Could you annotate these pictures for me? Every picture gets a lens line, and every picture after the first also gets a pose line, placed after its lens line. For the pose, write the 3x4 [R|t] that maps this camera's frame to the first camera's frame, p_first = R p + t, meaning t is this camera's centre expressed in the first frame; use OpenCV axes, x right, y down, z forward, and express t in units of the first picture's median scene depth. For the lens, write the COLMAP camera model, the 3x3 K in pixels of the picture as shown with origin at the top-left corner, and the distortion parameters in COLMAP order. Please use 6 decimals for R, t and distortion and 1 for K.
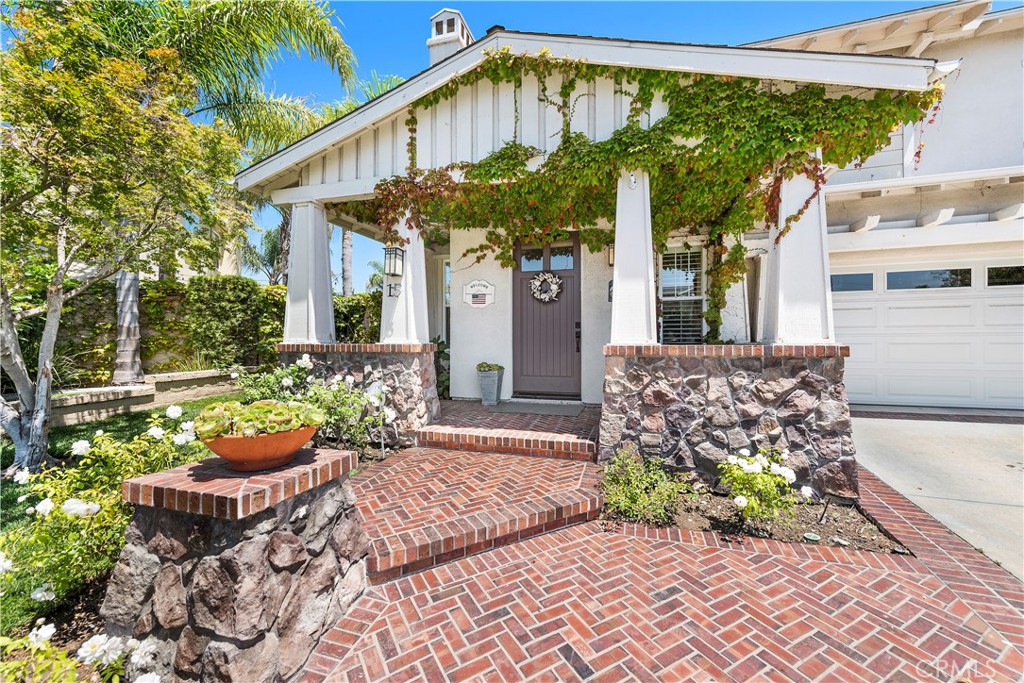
lens RADIAL K [[405.6, 0, 521.5], [0, 405.6, 339.5], [0, 0, 1]] dist [0.014342, -0.002786]
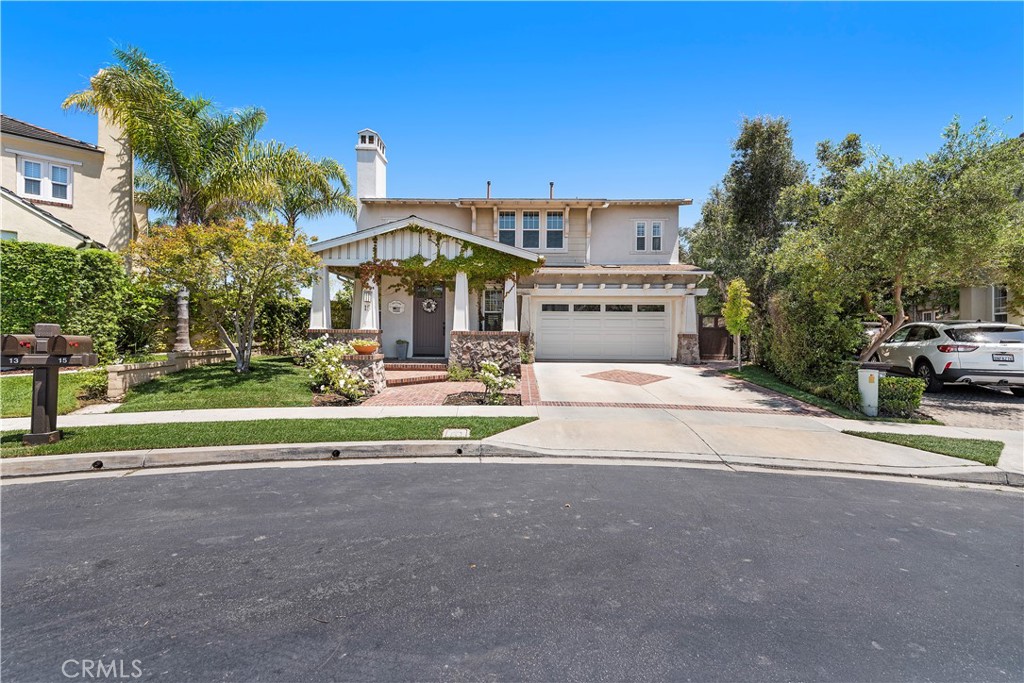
lens RADIAL K [[405.6, 0, 526.0], [0, 405.6, 333.9], [0, 0, 1]] dist [0.014342, -0.002786]
pose [[0.953600, 0.013856, 0.300757, -0.134100], [-0.013250, 0.999904, -0.004054, 0.034330], [-0.300785, -0.000119, 0.953692, -1.662187]]
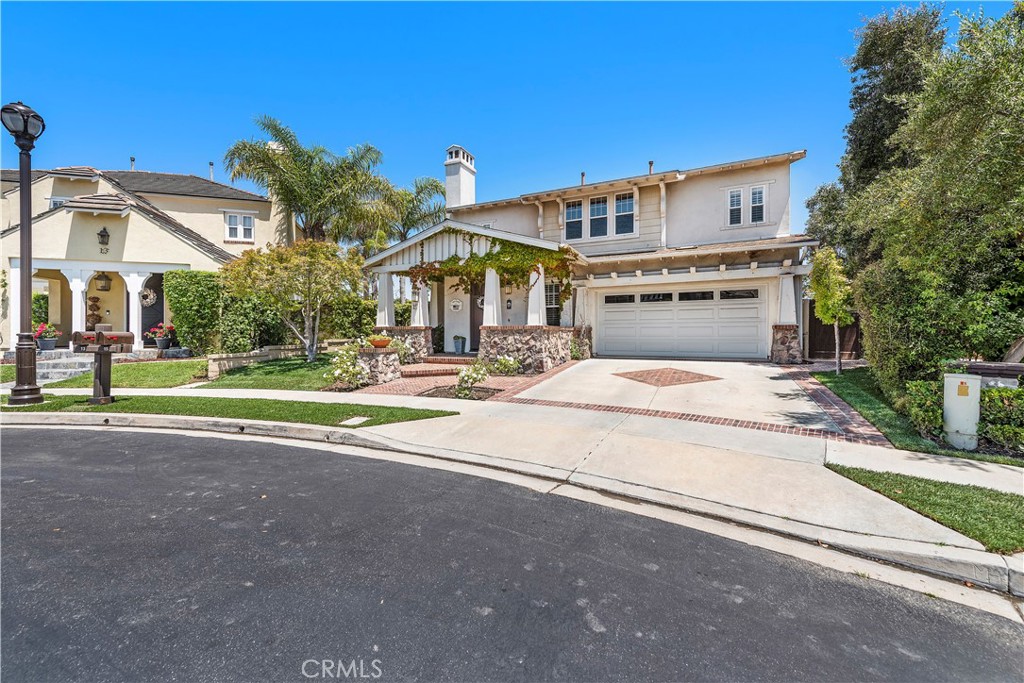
lens RADIAL K [[405.6, 0, 529.7], [0, 405.6, 331.3], [0, 0, 1]] dist [0.014342, -0.002786]
pose [[0.993292, -0.000056, -0.115631, 0.779228], [-0.000149, 0.999998, -0.001765, 0.049086], [0.115630, 0.001770, 0.993291, -1.650786]]
